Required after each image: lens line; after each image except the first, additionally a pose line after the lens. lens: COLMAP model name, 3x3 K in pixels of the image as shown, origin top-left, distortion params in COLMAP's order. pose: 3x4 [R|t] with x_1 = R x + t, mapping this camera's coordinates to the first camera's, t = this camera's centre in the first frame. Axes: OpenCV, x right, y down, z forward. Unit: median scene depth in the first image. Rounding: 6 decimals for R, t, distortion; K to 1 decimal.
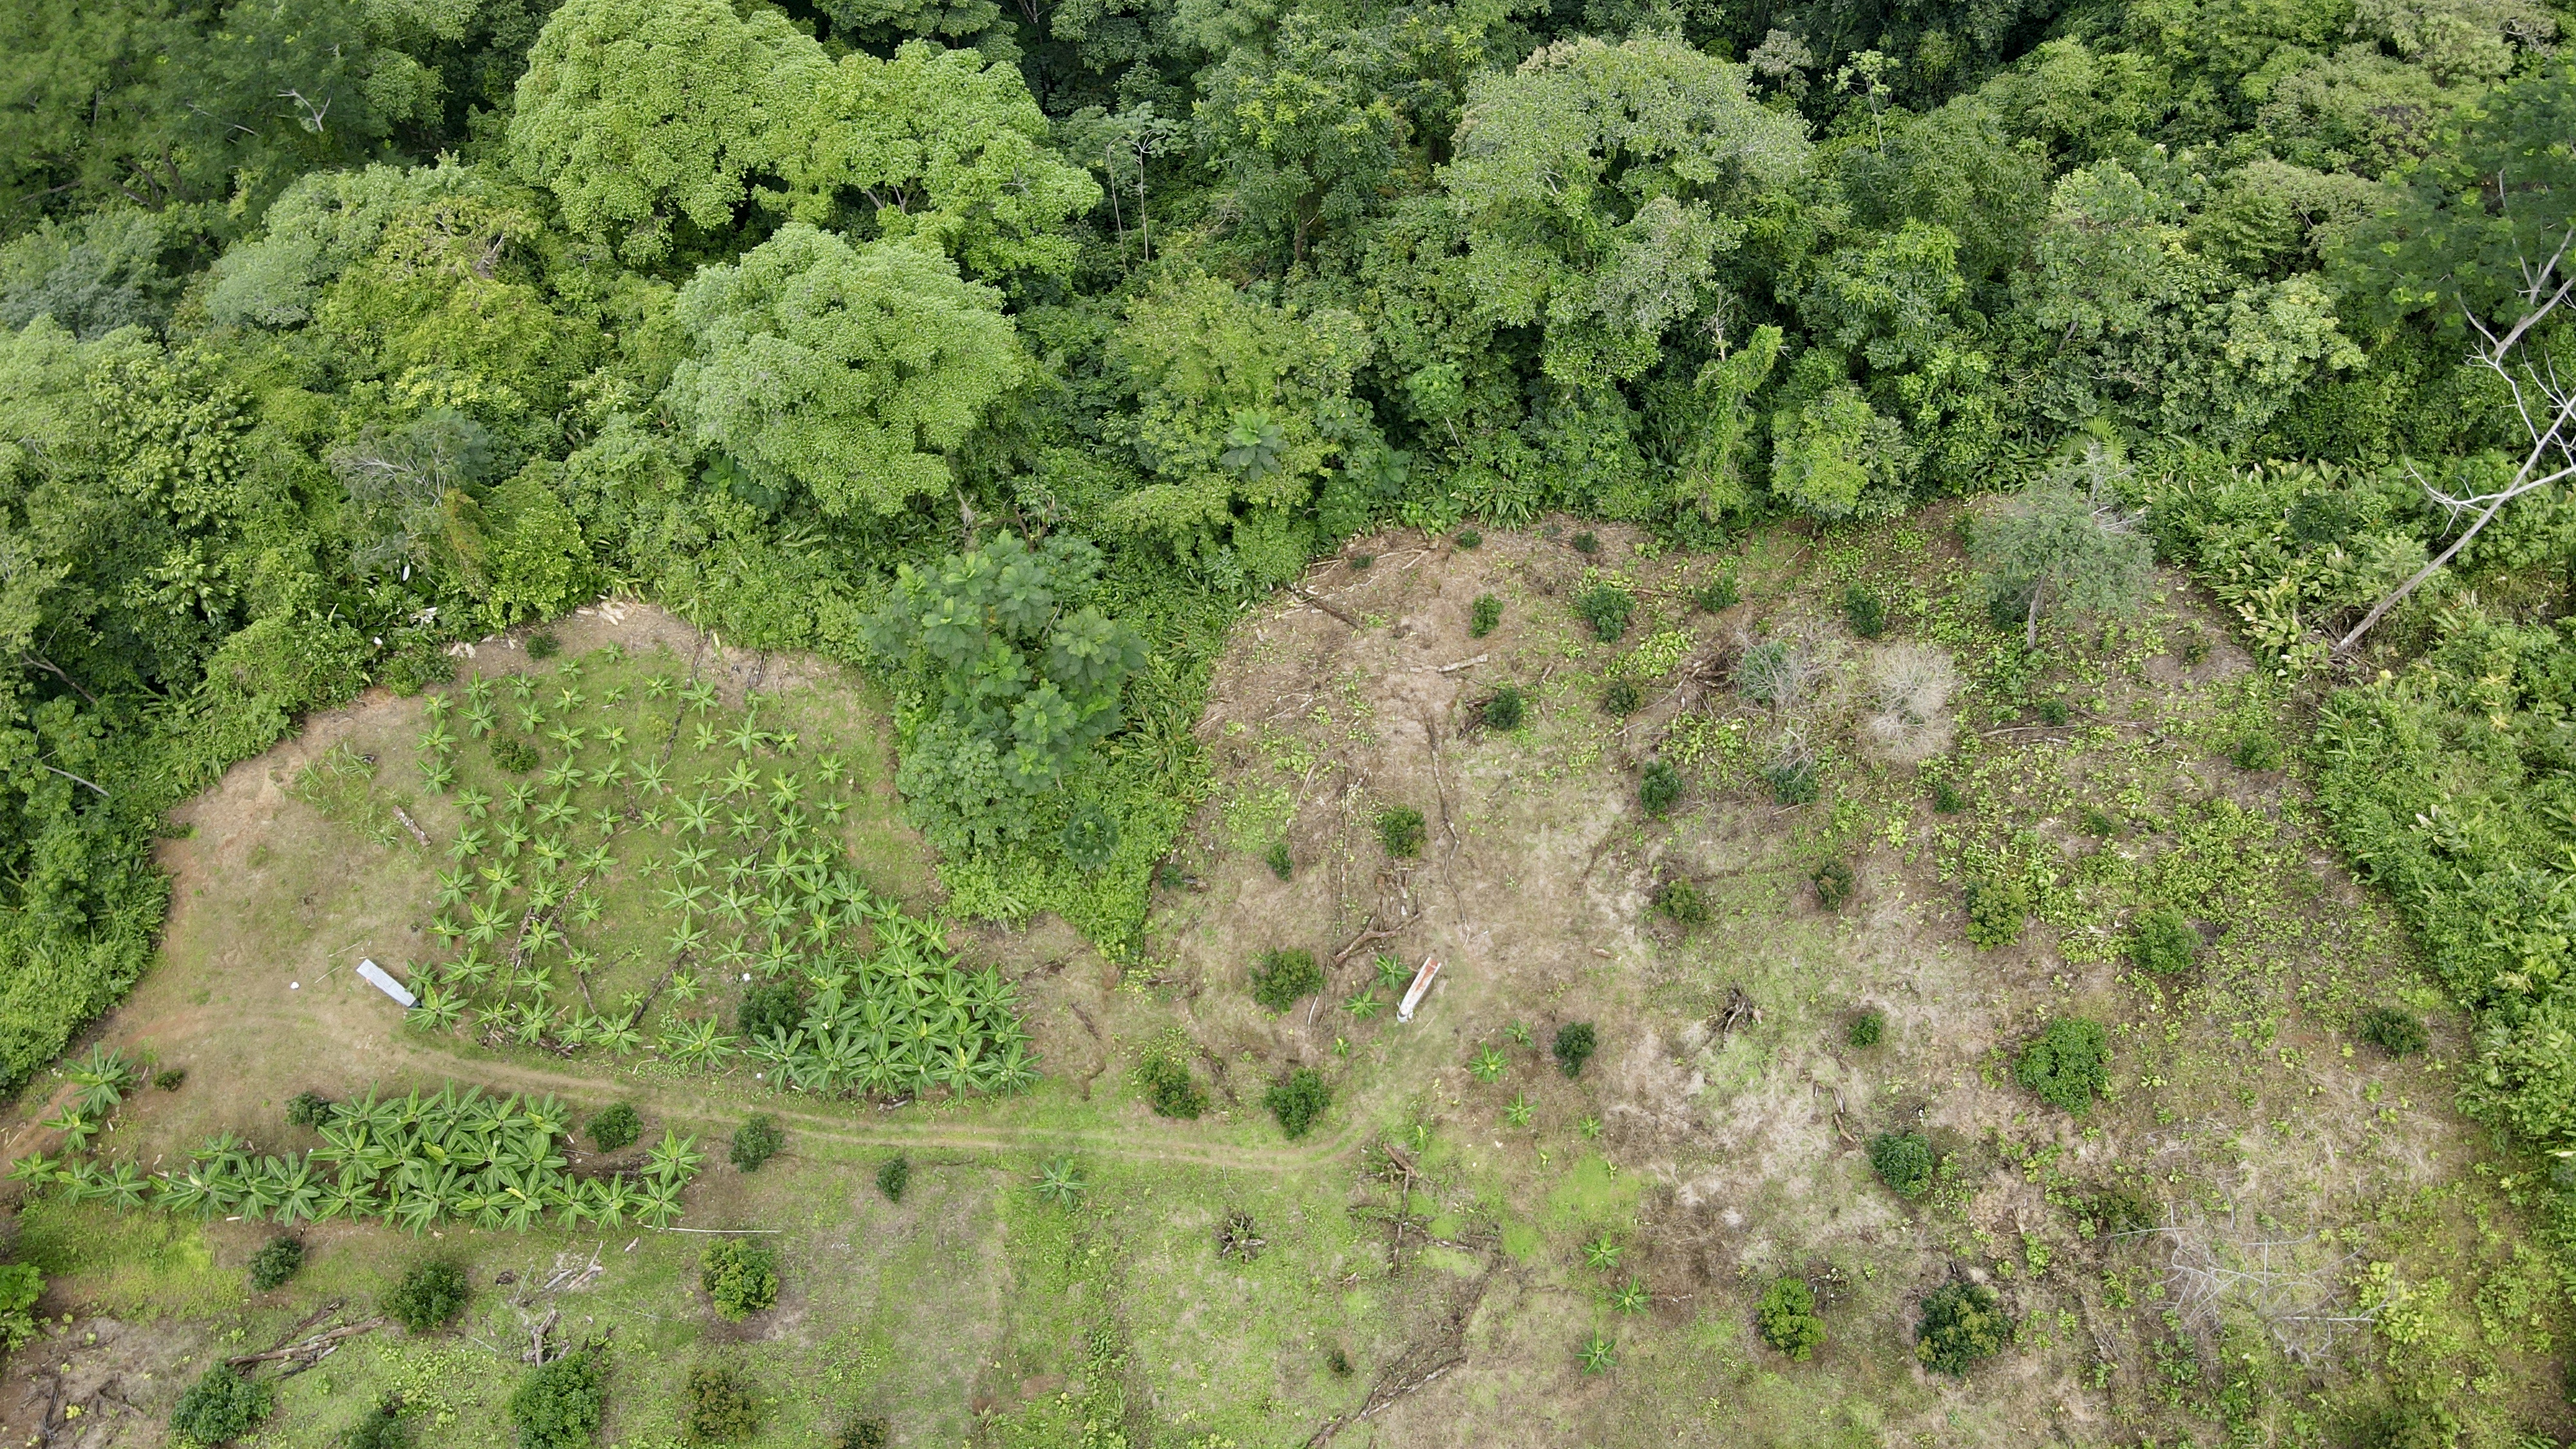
lens RADIAL K [[1930.5, 0, 1290.2], [0, 1930.5, 730.8], [0, 0, 1]] dist [-0.002954, 0.036716]
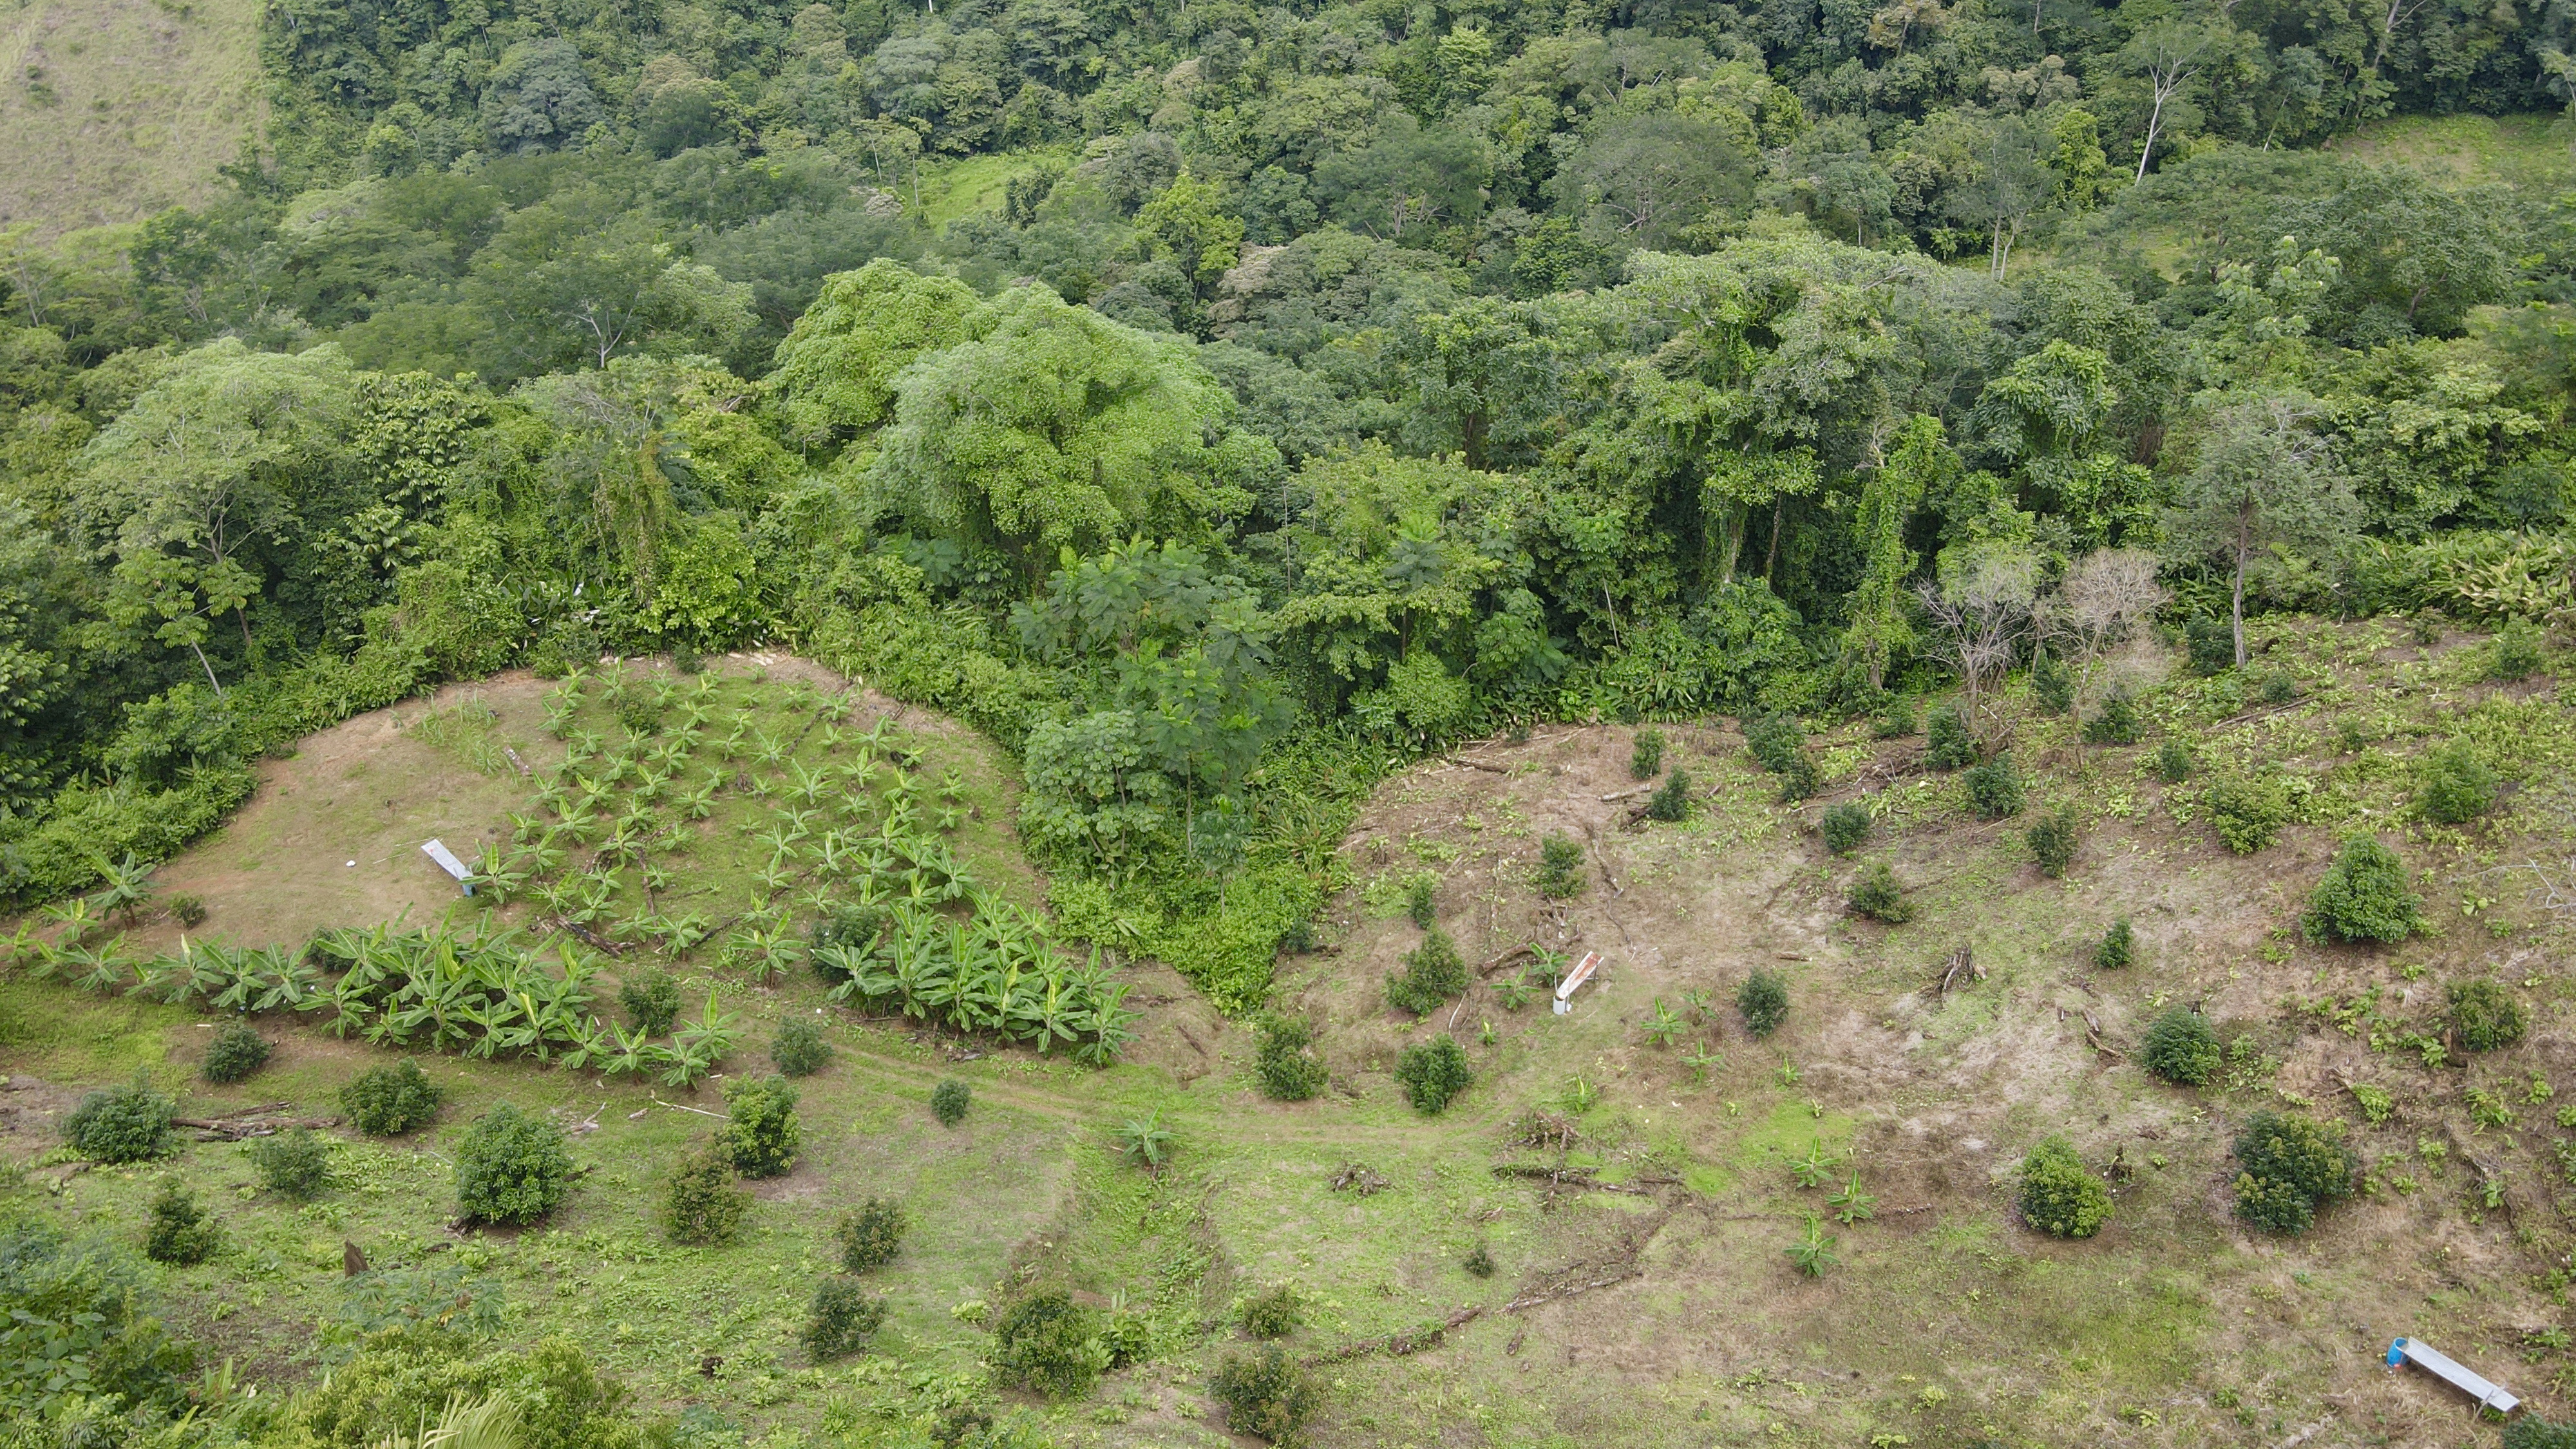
lens RADIAL K [[1930.5, 0, 1289.6], [0, 1930.5, 723.5], [0, 0, 1]] dist [-0.002954, 0.036716]
pose [[0.995486, 0.054461, -0.077724, -0.001813], [-0.086685, 0.855183, -0.511026, 0.510668], [0.038637, 0.515457, 0.856044, 0.197680]]
